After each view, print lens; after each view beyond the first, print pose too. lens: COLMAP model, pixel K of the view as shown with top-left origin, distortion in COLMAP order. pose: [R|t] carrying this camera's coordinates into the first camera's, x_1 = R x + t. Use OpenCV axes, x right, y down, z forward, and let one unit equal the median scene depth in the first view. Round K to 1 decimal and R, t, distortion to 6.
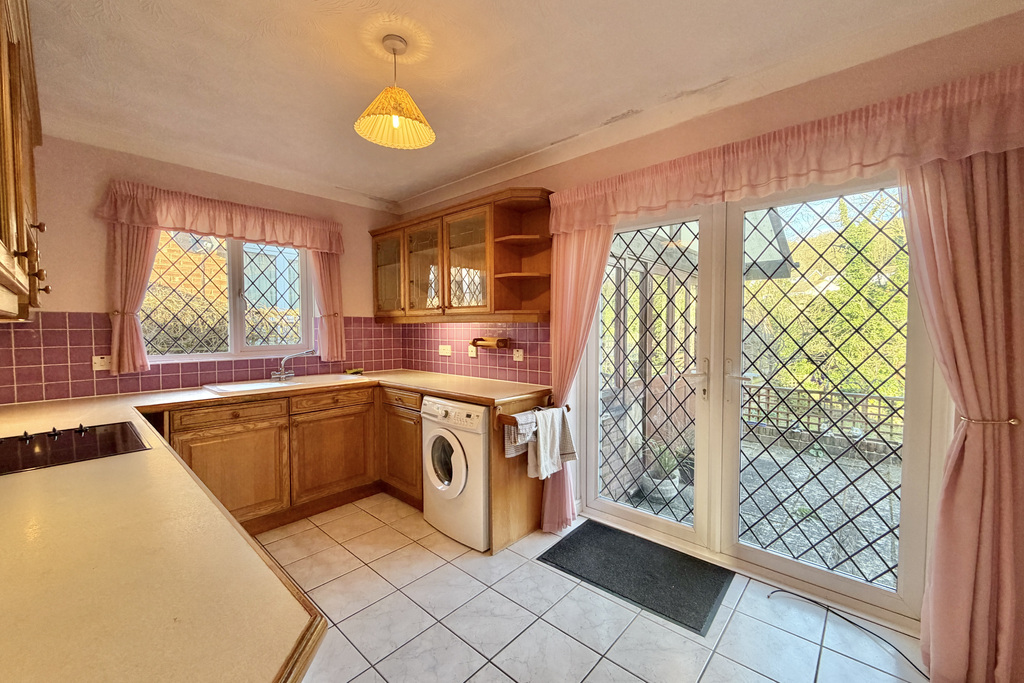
lens RADIAL K [[409.0, 0, 509.8], [0, 409.0, 341.1], [0, 0, 1]] dist [-0.001603, -0.000081]
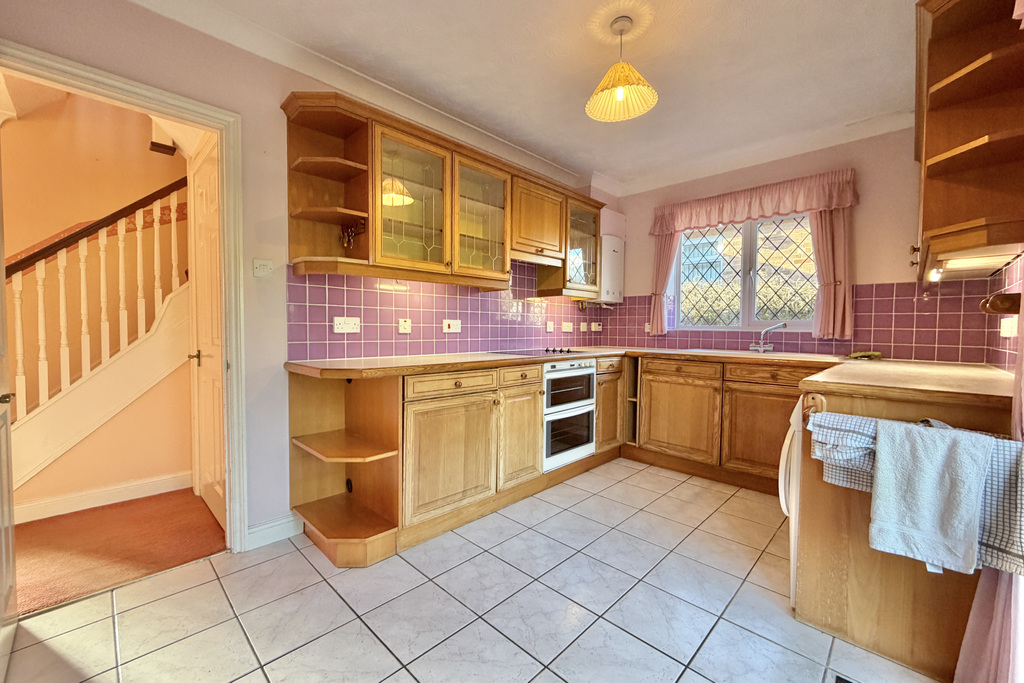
lens RADIAL K [[409.0, 0, 509.8], [0, 409.0, 341.1], [0, 0, 1]] dist [-0.001603, -0.000081]
pose [[-0.038965, 0.034709, -0.998638, 0.550129], [-0.047953, 0.998180, 0.036564, 0.069268], [0.998089, 0.049313, -0.037230, 0.487857]]
